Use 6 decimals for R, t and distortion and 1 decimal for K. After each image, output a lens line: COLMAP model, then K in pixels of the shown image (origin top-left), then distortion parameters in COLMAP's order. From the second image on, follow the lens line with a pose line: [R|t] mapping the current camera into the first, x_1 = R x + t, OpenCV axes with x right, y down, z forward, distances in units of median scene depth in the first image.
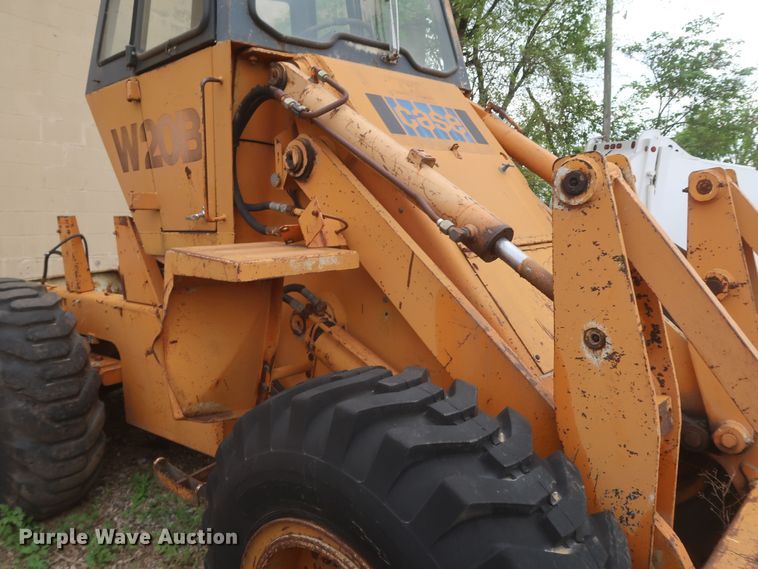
lens RADIAL K [[590.1, 0, 381.9], [0, 590.1, 287.7], [0, 0, 1]] dist [-0.024349, 0.010444]
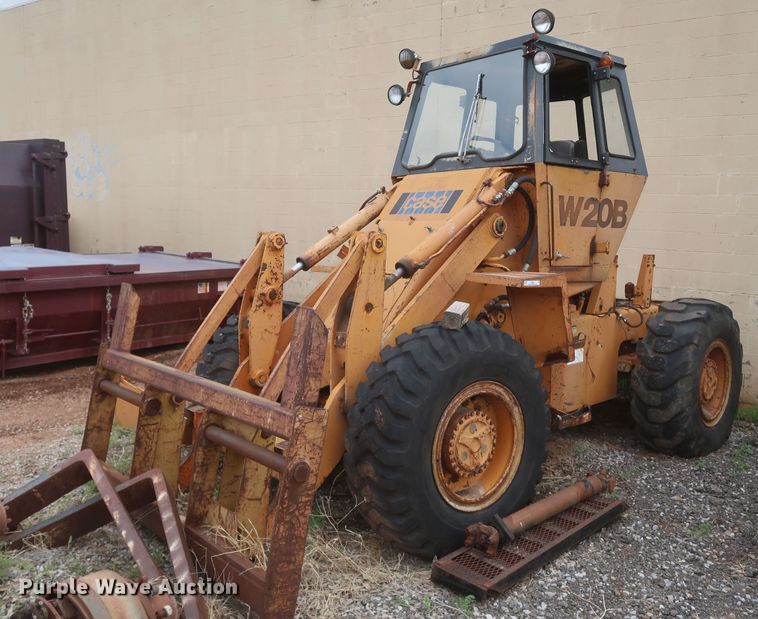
lens RADIAL K [[762.1, 0, 379.3], [0, 762.1, 304.7], [0, 0, 1]] dist [-0.000219, 0.000000]
pose [[-0.142011, 0.098710, -0.984931, 2.013358], [-0.153389, 0.980802, 0.120412, -0.207261], [0.977908, 0.168177, -0.124143, 1.045024]]
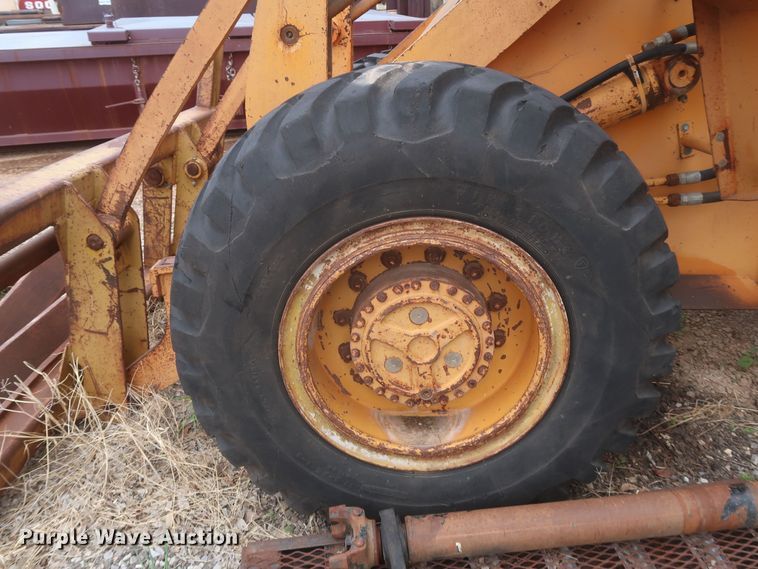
lens RADIAL K [[590.1, 0, 375.3], [0, 590.1, 285.5], [0, 0, 1]] dist [-0.024349, 0.010444]
pose [[-0.750308, 0.290585, -0.593799, 0.851365], [-0.069368, 0.858650, 0.507846, -0.102716], [0.657439, 0.422232, -0.624095, 1.377500]]
